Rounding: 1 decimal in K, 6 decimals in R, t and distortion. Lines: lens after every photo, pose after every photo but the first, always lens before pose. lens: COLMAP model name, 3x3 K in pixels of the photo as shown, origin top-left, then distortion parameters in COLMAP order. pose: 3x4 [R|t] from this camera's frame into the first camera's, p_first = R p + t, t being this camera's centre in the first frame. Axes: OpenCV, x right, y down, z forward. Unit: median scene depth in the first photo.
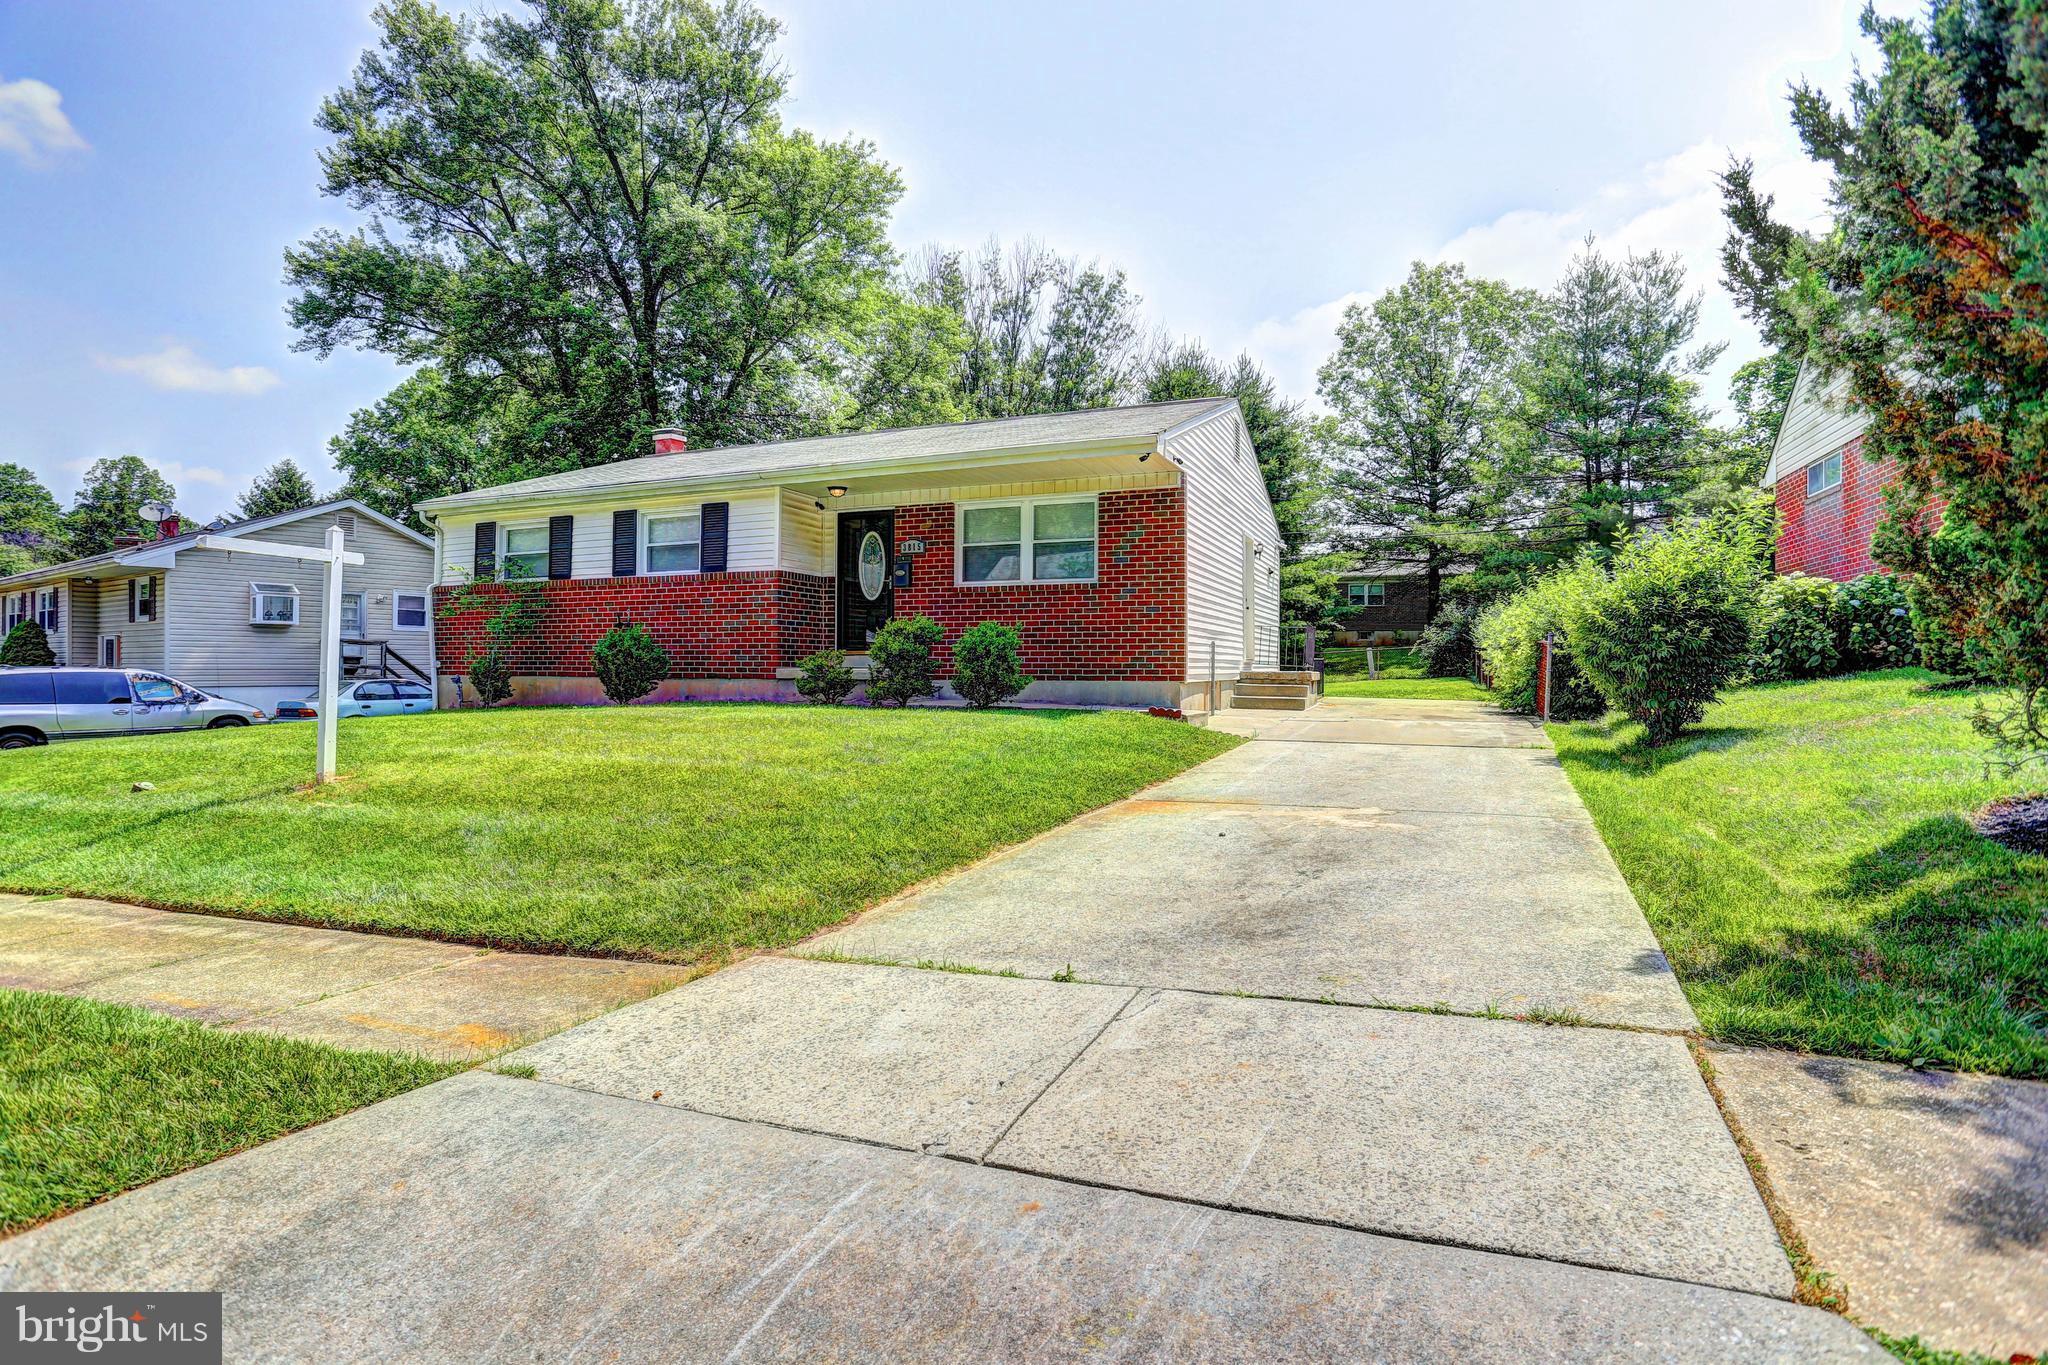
lens RADIAL K [[1004.8, 0, 1022.7], [0, 1004.8, 673.3], [0, 0, 1]] dist [-0.079304, 0.036401]
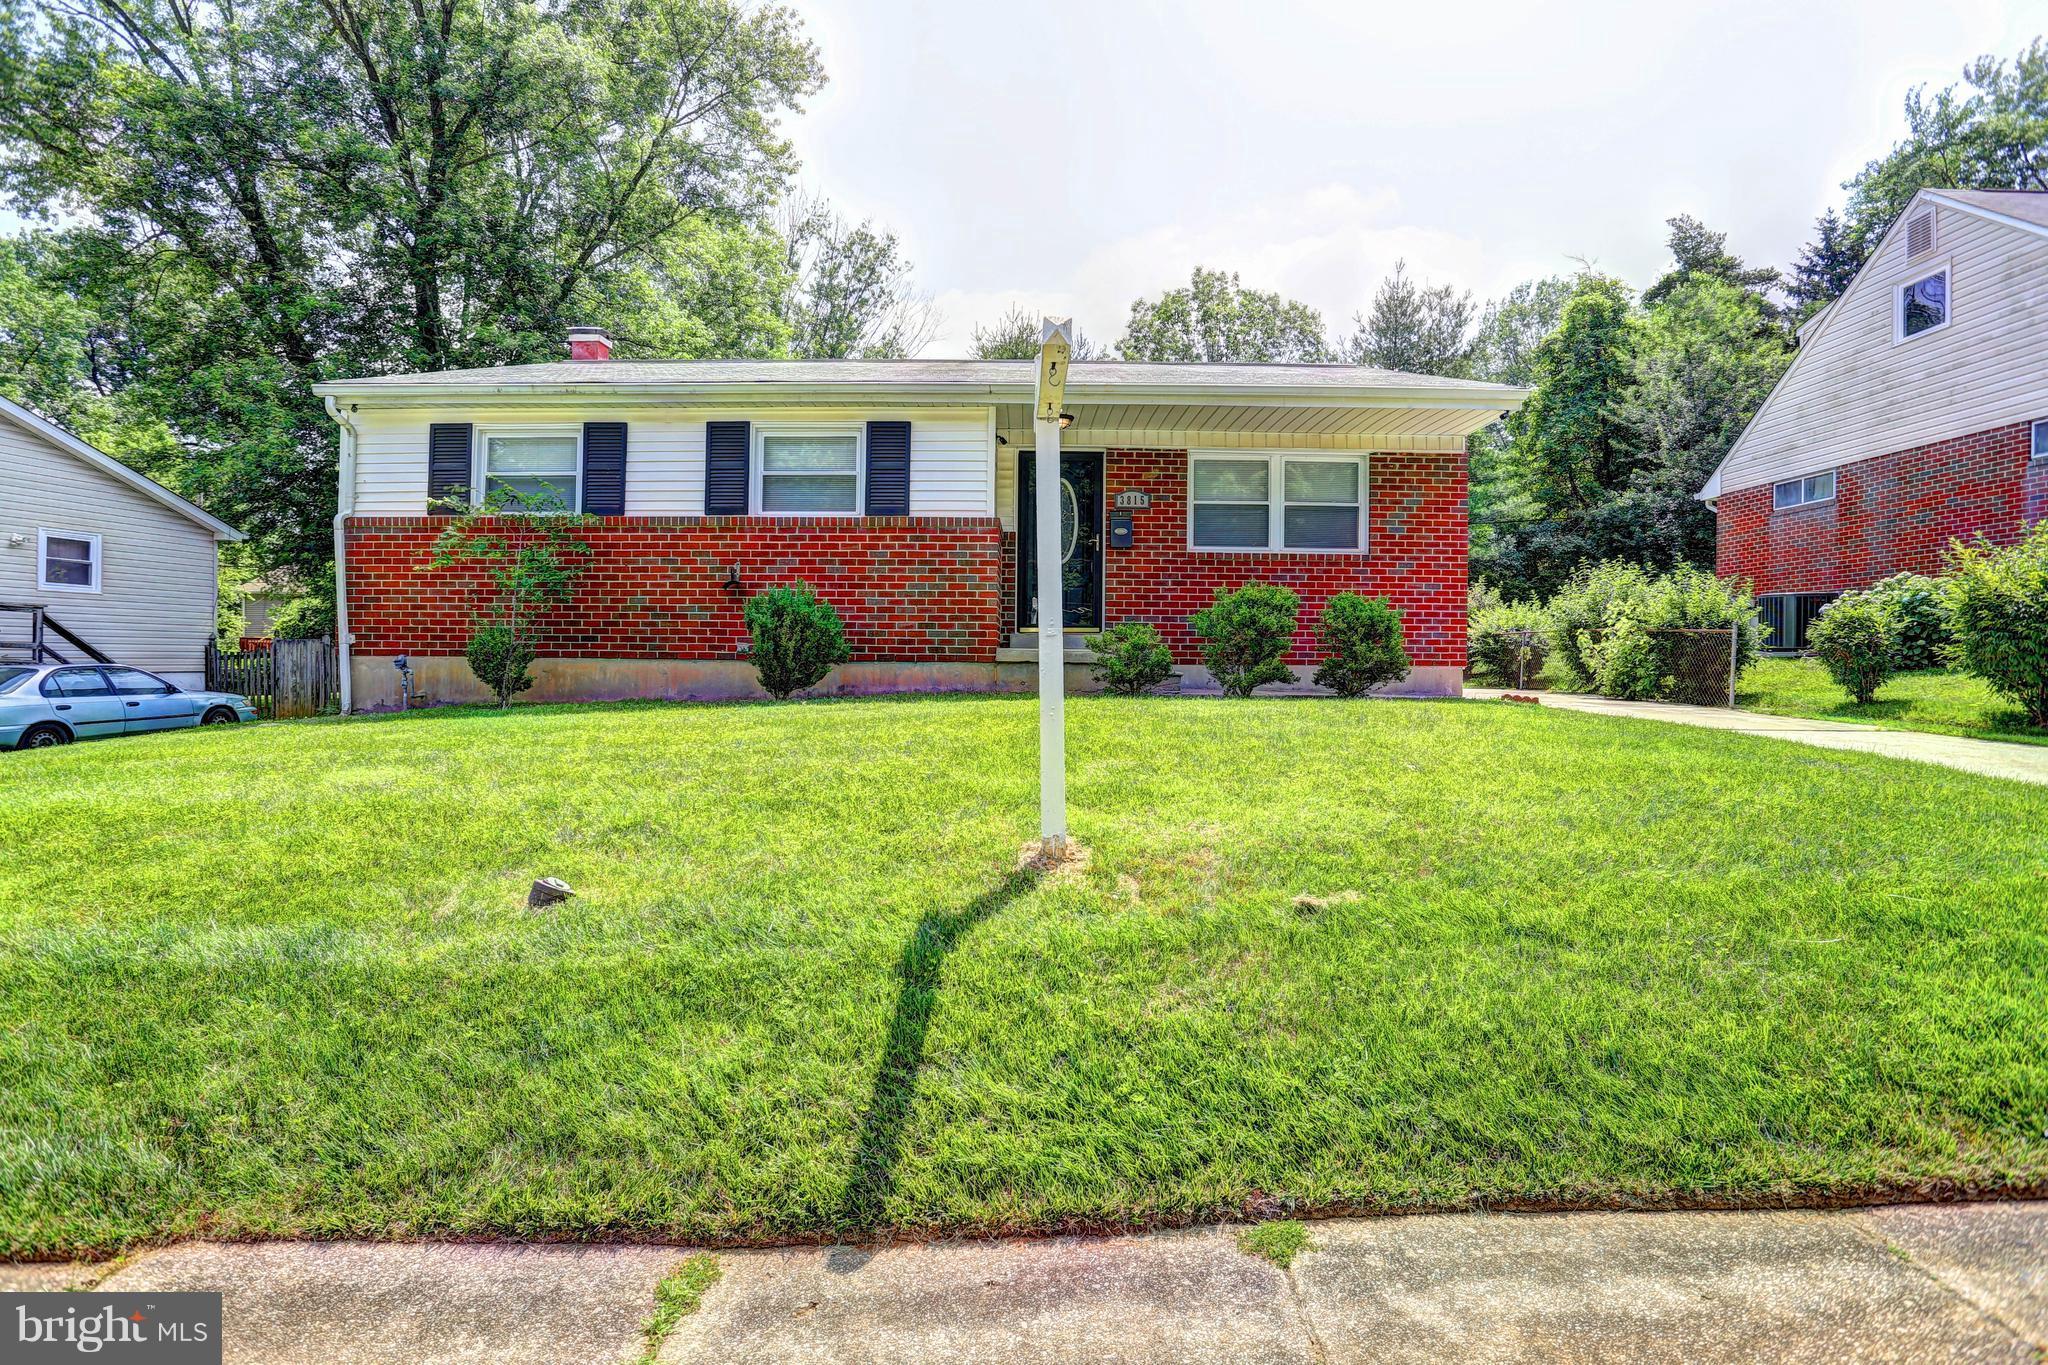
lens RADIAL K [[1004.8, 0, 1022.7], [0, 1004.8, 673.3], [0, 0, 1]] dist [-0.079304, 0.036401]
pose [[0.926765, -0.000269, 0.375642, -0.471743], [-0.003326, 0.999955, 0.008923, 0.006296], [-0.375627, -0.009519, 0.926722, 0.271347]]
